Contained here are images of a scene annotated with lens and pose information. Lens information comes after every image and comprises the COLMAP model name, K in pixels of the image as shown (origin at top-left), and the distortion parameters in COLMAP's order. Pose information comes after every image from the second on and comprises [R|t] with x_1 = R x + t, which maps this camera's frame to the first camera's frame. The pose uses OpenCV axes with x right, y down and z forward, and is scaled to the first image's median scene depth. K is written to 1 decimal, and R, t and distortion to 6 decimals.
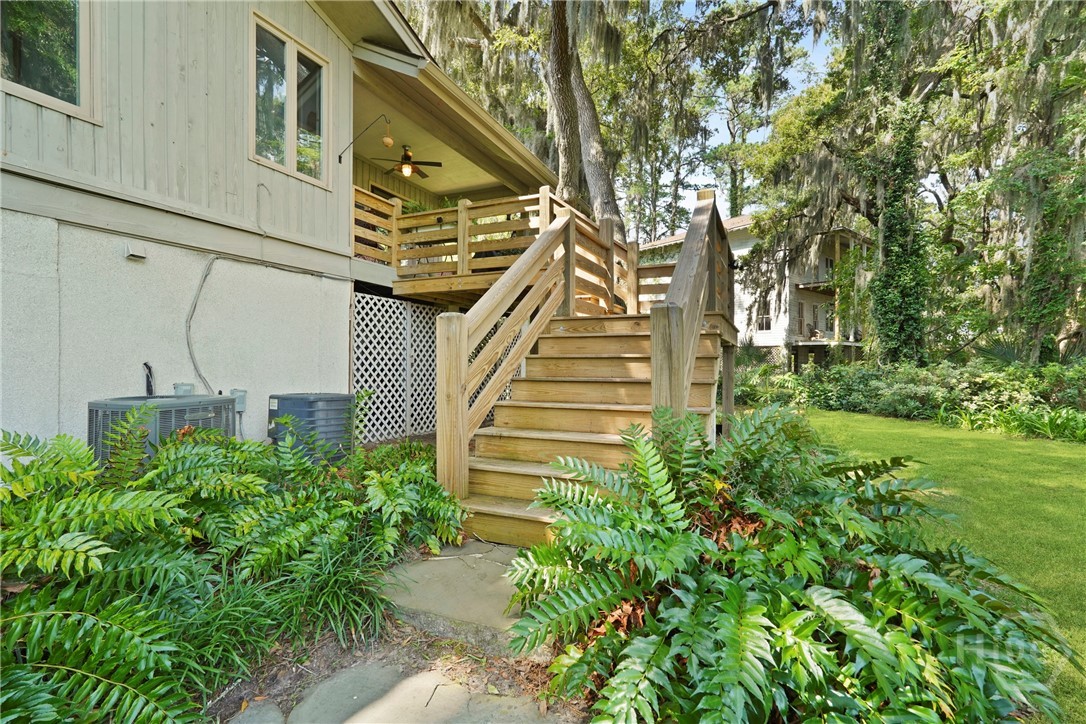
lens RADIAL K [[489.5, 0, 541.6], [0, 489.5, 361.9], [0, 0, 1]] dist [-0.000804, 0.001491]
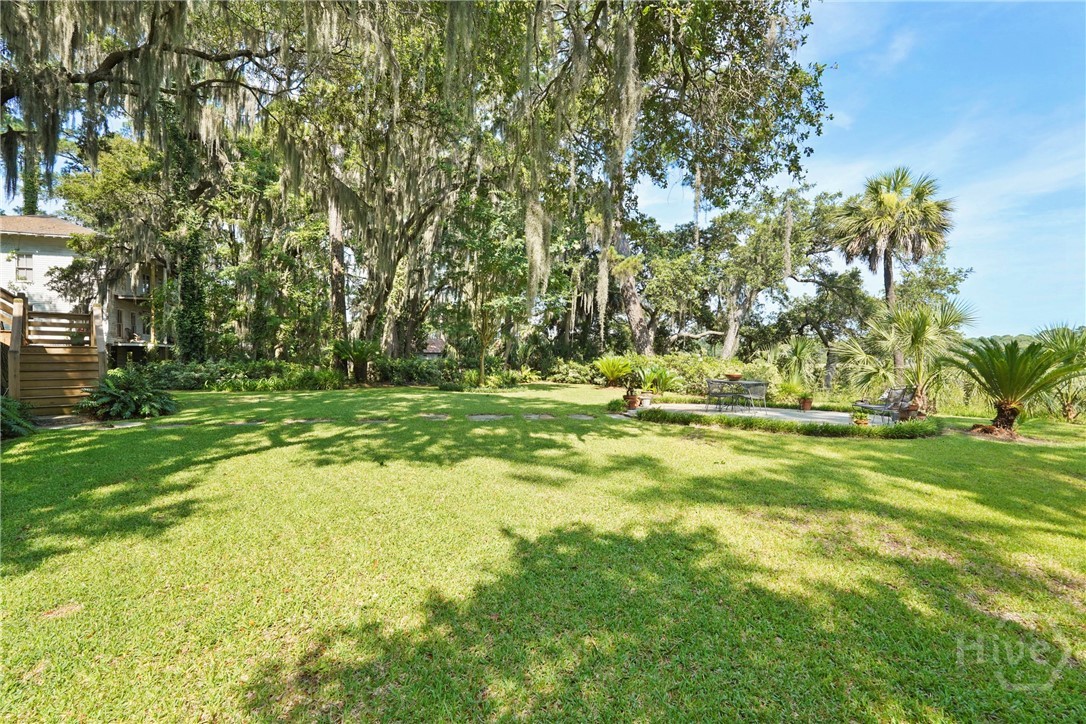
lens RADIAL K [[489.5, 0, 540.6], [0, 489.5, 360.0], [0, 0, 1]] dist [-0.000804, 0.001491]
pose [[0.353944, 0.000299, 0.935266, -0.307887], [-0.001012, 0.999999, 0.000064, -0.002057], [-0.935266, -0.000969, 0.353944, -0.525539]]
